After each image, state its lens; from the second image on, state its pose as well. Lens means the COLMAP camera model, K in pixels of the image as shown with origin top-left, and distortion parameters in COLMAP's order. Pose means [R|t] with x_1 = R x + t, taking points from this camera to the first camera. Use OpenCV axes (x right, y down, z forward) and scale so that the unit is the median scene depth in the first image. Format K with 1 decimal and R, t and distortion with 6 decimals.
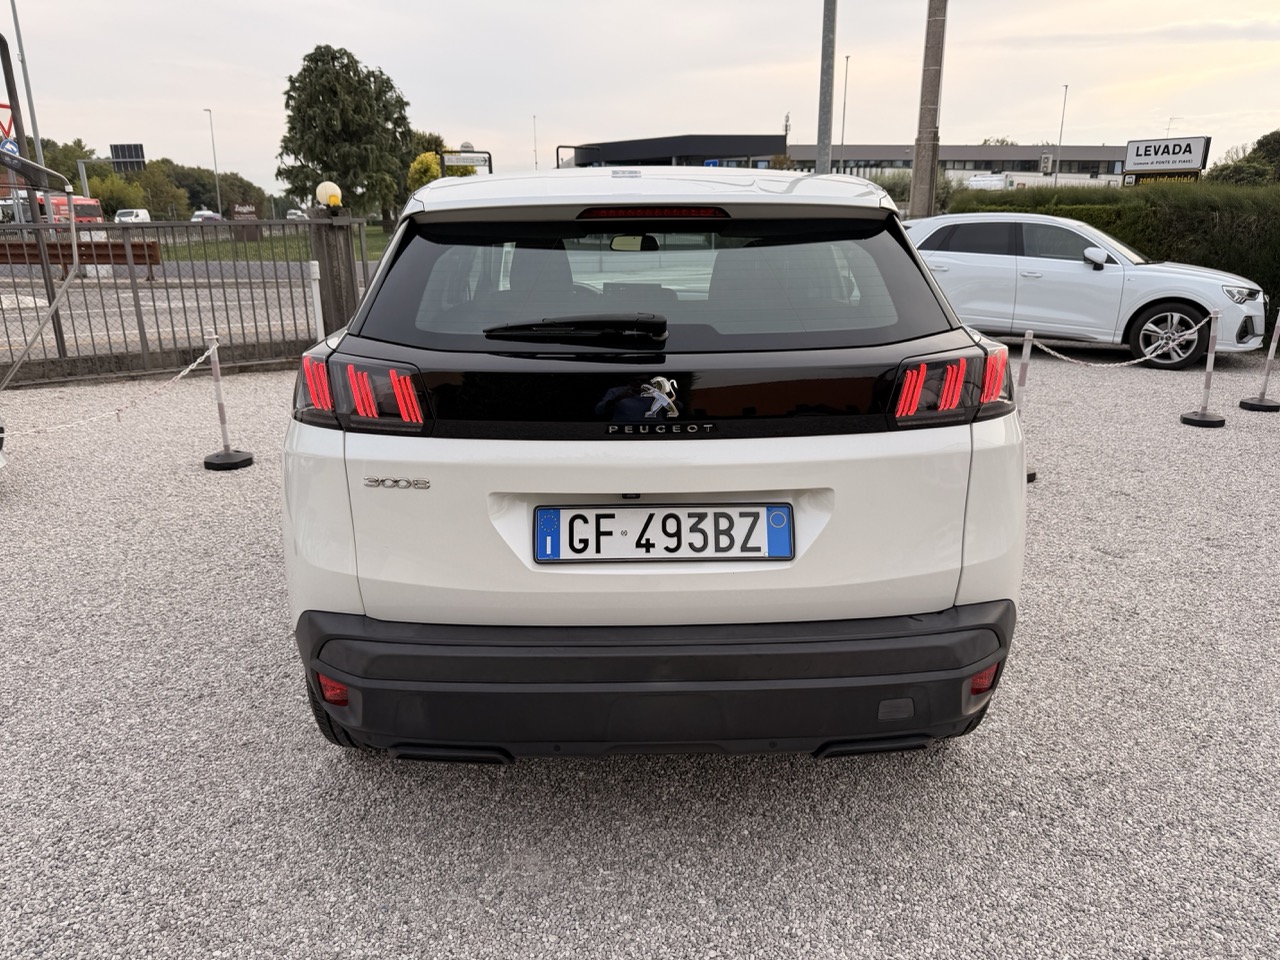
lens RADIAL K [[893.7, 0, 656.8], [0, 893.7, 488.9], [0, 0, 1]] dist [0.042512, -0.003268]
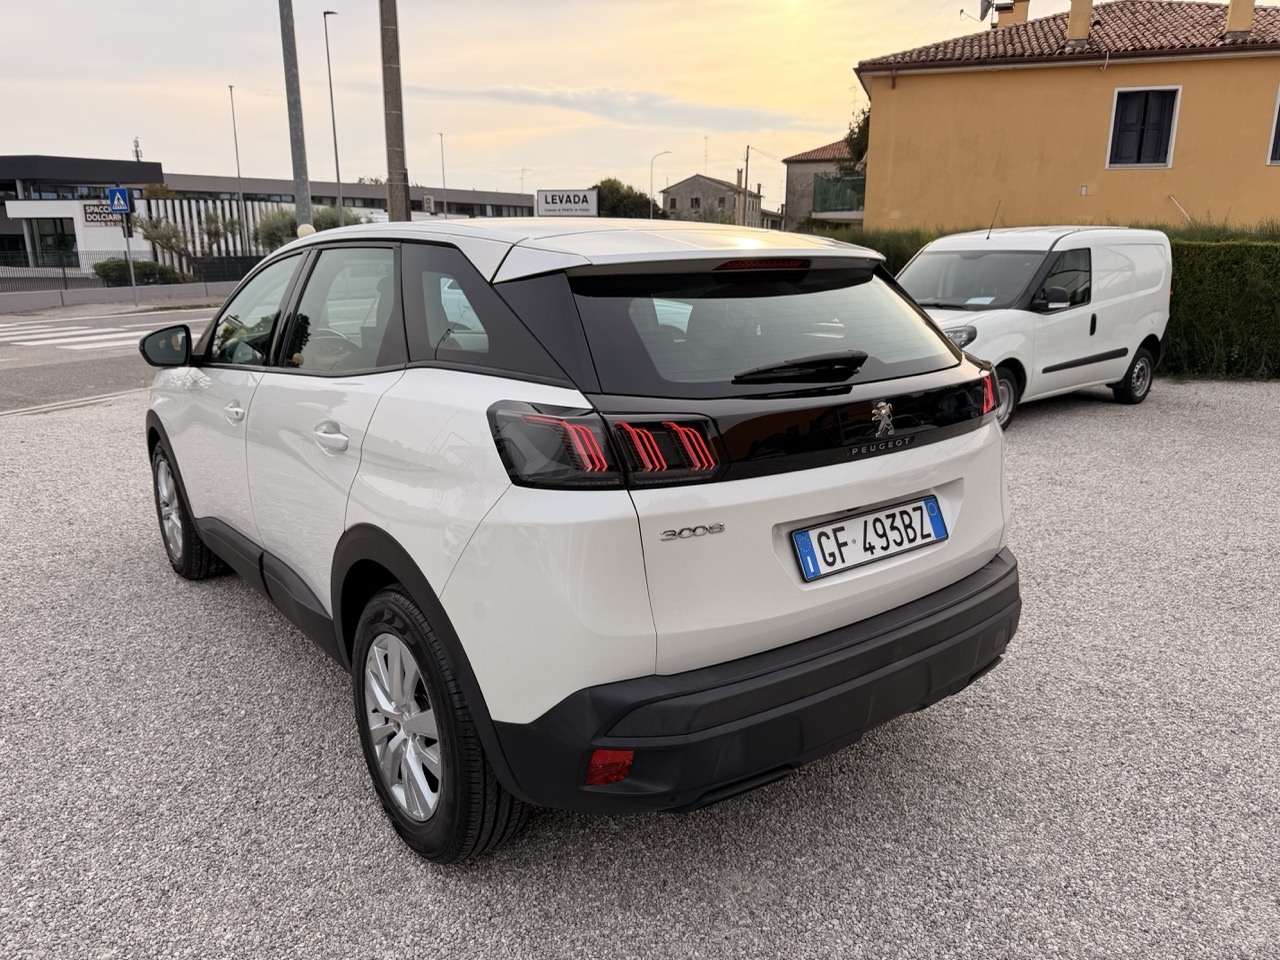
lens RADIAL K [[924.4, 0, 635.6], [0, 924.4, 485.7], [0, 0, 1]] dist [0.009424, -0.002279]
pose [[0.814268, -0.142070, 0.562835, -0.915810], [0.168059, 0.985761, 0.005690, -0.074088], [-0.555629, 0.089956, 0.826549, 0.169245]]
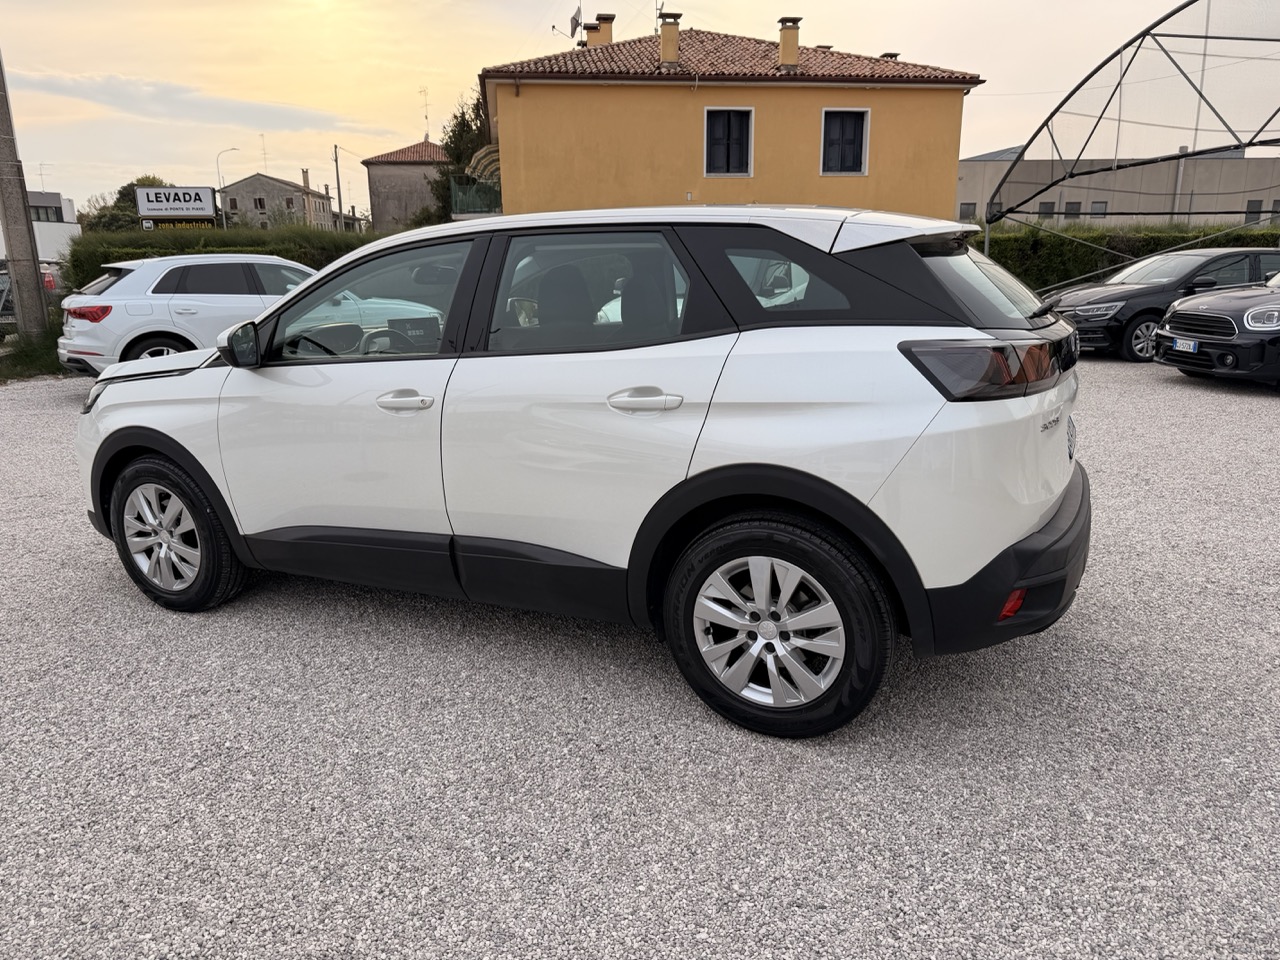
lens RADIAL K [[905.8, 0, 640.0], [0, 905.8, 480.0], [0, 0, 1]] dist [0.117314, -0.147356]
pose [[0.473640, -0.222883, 0.852050, -1.815224], [0.274451, 0.956627, 0.097676, -0.234495], [-0.836864, 0.187583, 0.514267, 0.793757]]
